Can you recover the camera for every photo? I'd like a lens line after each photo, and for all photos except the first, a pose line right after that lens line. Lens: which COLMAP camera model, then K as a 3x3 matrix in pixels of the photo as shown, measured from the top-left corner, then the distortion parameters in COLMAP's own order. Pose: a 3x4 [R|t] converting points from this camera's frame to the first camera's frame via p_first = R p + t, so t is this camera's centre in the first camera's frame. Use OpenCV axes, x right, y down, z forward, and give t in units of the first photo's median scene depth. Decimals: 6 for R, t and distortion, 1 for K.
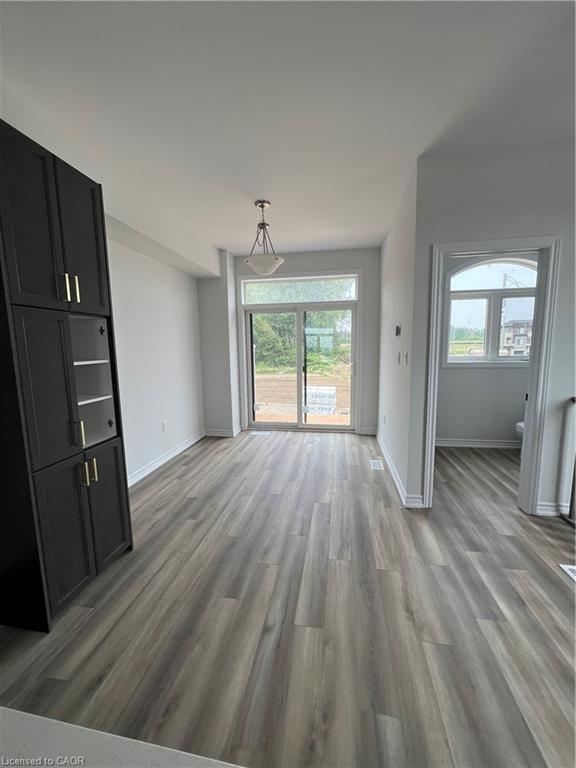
lens RADIAL K [[306.5, 0, 285.5], [0, 306.5, 380.2], [0, 0, 1]] dist [0.001167, -0.000772]
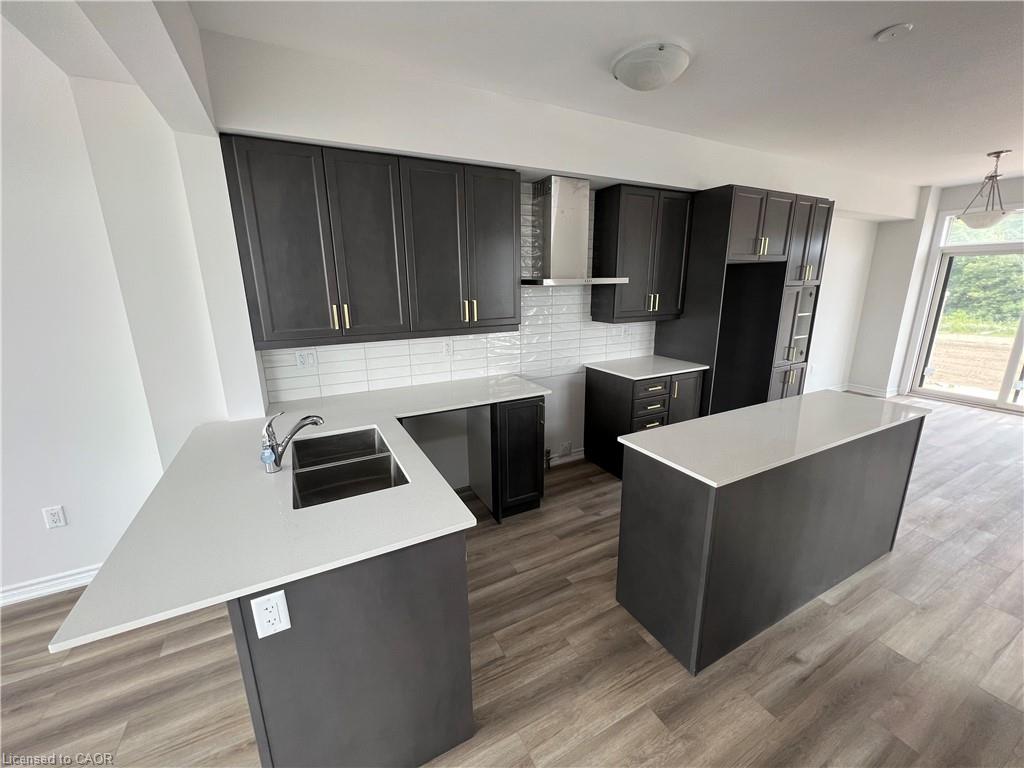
lens RADIAL K [[408.6, 0, 514.4], [0, 408.6, 383.7], [0, 0, 1]] dist [0.001167, -0.000772]
pose [[0.619363, 0.201166, -0.758895, 0.060721], [-0.088024, 0.978315, 0.187489, 0.012421], [0.780155, -0.049323, 0.623639, -0.611299]]
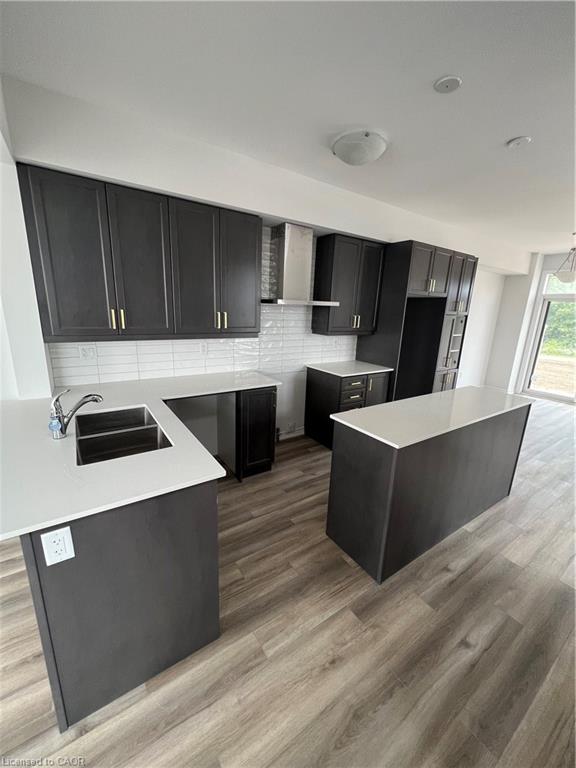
lens RADIAL K [[306.5, 0, 288.4], [0, 306.5, 384.4], [0, 0, 1]] dist [0.001167, -0.000772]
pose [[0.700065, 0.218121, -0.679950, 0.062349], [-0.130755, 0.975263, 0.178230, 0.023817], [0.702005, -0.035866, 0.711268, -0.616544]]
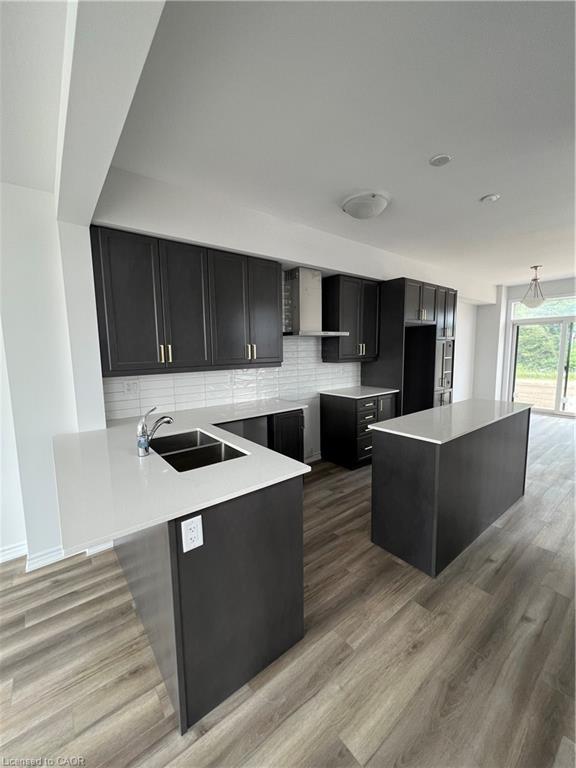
lens RADIAL K [[306.5, 0, 288.3], [0, 306.5, 383.8], [0, 0, 1]] dist [0.001167, -0.000772]
pose [[0.750457, 0.081619, -0.655860, 0.036957], [-0.071644, 0.996544, 0.042039, 0.057955], [0.657025, 0.015440, 0.753711, -0.715021]]
